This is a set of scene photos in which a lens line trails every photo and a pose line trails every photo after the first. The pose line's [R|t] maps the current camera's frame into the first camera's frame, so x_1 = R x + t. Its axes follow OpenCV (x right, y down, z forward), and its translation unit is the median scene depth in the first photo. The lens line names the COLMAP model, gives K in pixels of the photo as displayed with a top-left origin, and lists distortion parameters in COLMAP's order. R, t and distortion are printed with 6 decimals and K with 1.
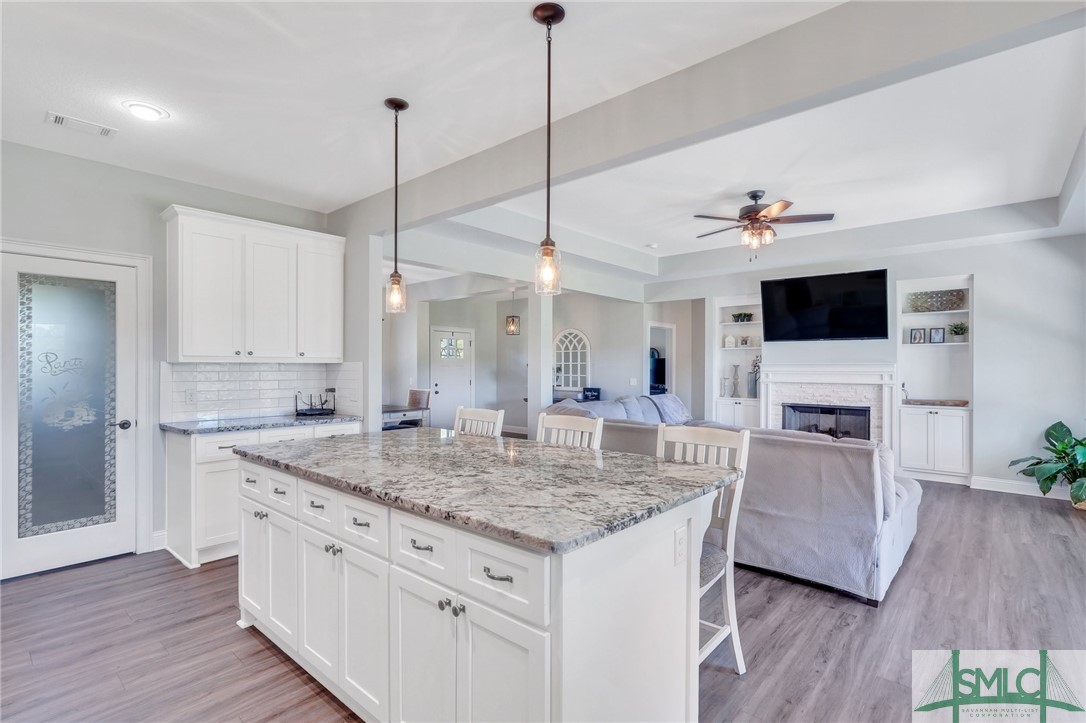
lens RADIAL K [[515.4, 0, 547.1], [0, 515.4, 364.8], [0, 0, 1]] dist [-0.001278, -0.000041]
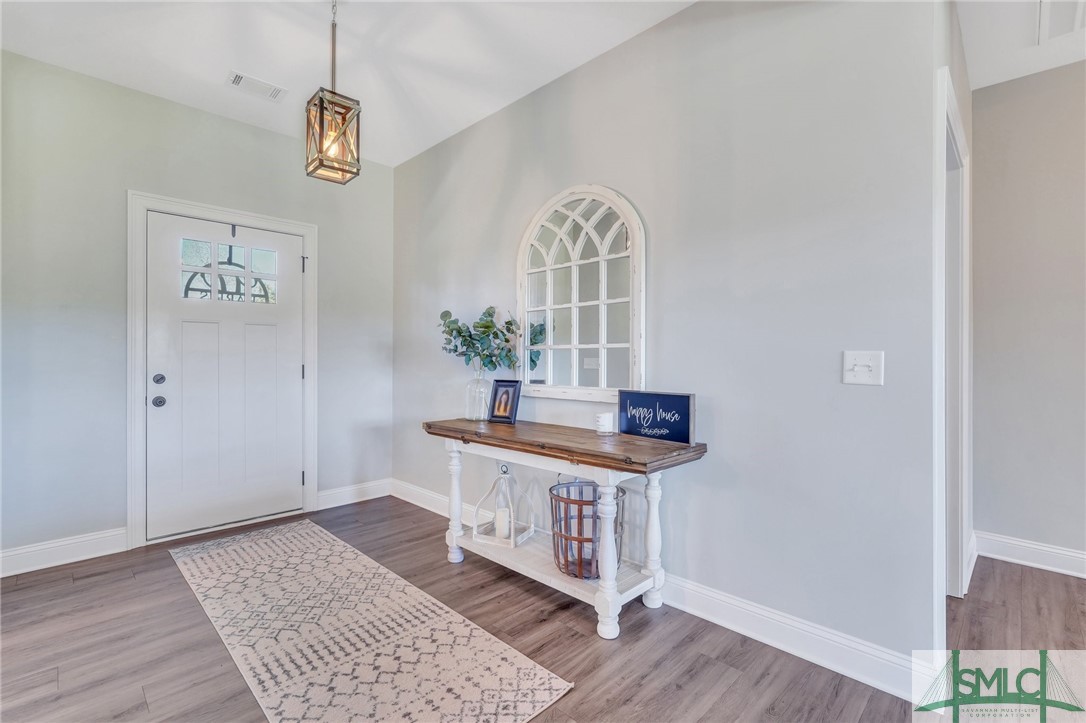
lens RADIAL K [[494.8, 0, 543.7], [0, 494.8, 357.0], [0, 0, 1]] dist [0.001743, 0.000196]
pose [[0.998155, -0.000695, -0.060708, 0.045790], [0.000768, 0.999999, 0.001171, 0.026398], [0.060707, -0.001215, 0.998155, 0.730109]]
